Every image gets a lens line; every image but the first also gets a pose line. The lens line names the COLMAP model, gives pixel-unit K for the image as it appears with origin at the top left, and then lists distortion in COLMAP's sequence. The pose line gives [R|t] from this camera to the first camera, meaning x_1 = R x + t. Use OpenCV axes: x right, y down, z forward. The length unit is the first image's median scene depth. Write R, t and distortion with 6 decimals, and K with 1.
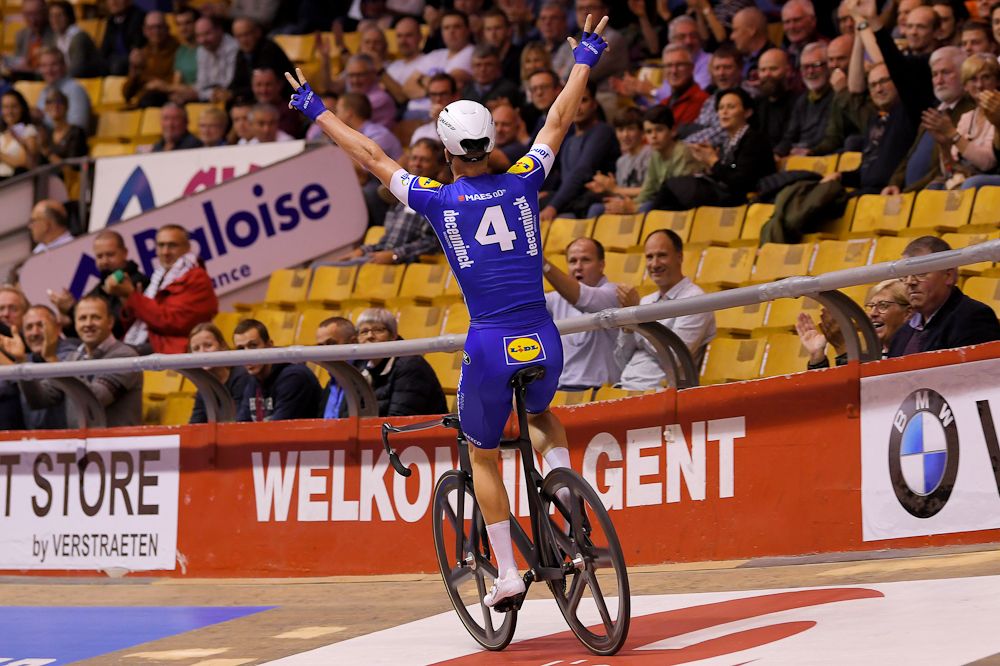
lens RADIAL K [[3618.9, 0, 498.3], [0, 3618.9, 331.4], [0, 0, 1]] dist [0.330300, 0.000000]
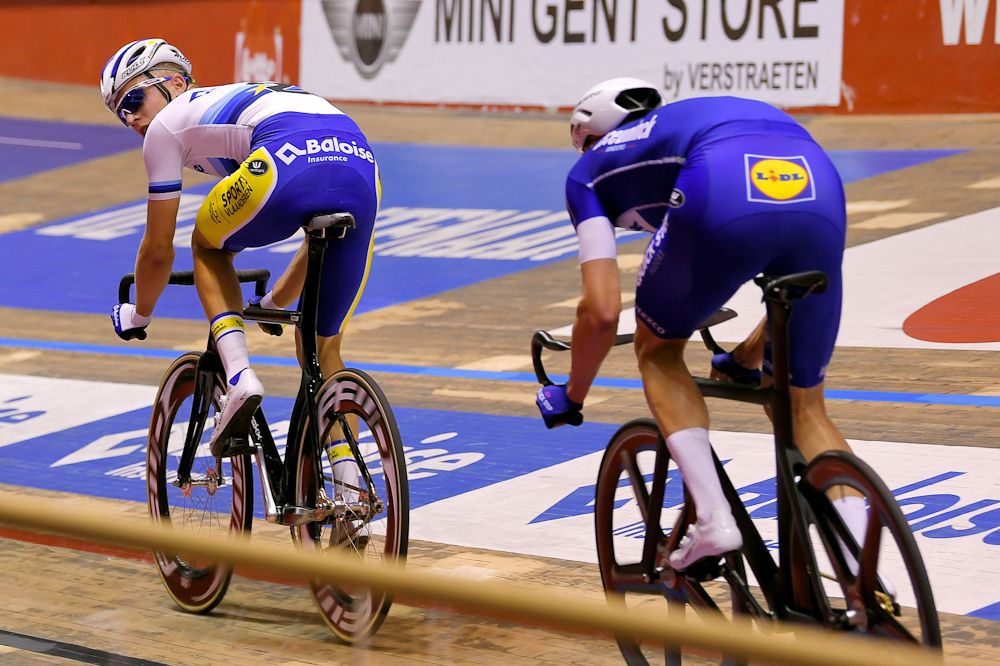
lens RADIAL K [[3733.6, 0, 498.5], [0, 3733.6, 331.7], [0, 0, 1]] dist [1.629213, 0.000000]
pose [[0.985020, 0.003568, -0.172405, -0.017362], [0.016909, 0.992969, 0.117160, 0.014916], [0.171610, -0.118320, 0.978034, 0.151547]]
